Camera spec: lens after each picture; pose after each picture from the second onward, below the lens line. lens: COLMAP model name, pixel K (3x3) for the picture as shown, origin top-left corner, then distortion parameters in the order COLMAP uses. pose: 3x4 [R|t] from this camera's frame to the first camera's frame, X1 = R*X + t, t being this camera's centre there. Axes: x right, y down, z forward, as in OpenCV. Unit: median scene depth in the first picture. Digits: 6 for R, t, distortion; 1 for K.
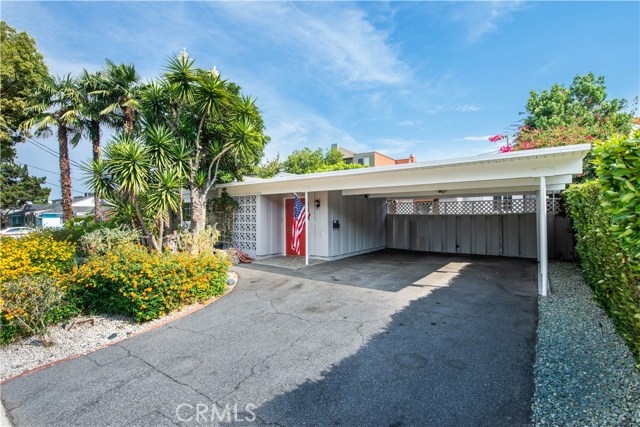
lens RADIAL K [[308.2, 0, 319.8], [0, 308.2, 213.4], [0, 0, 1]] dist [-0.011516, -0.002806]
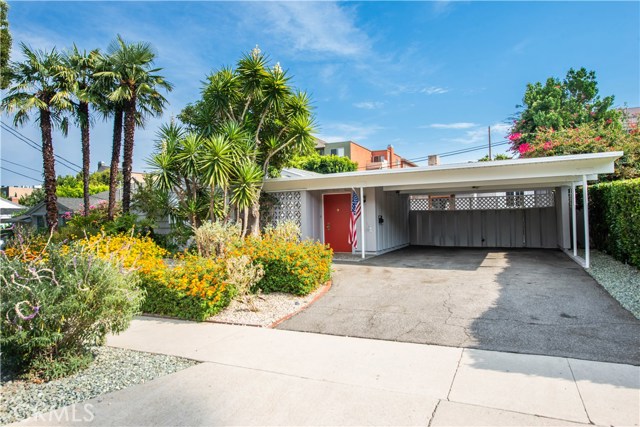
lens RADIAL K [[390.4, 0, 319.5], [0, 390.4, 215.5], [0, 0, 1]] dist [-0.003746, 0.005564]
pose [[0.986543, -0.011465, 0.163099, -0.175891], [0.011635, 0.999932, -0.000088, 0.010168], [-0.163087, 0.001985, 0.986610, -0.118347]]
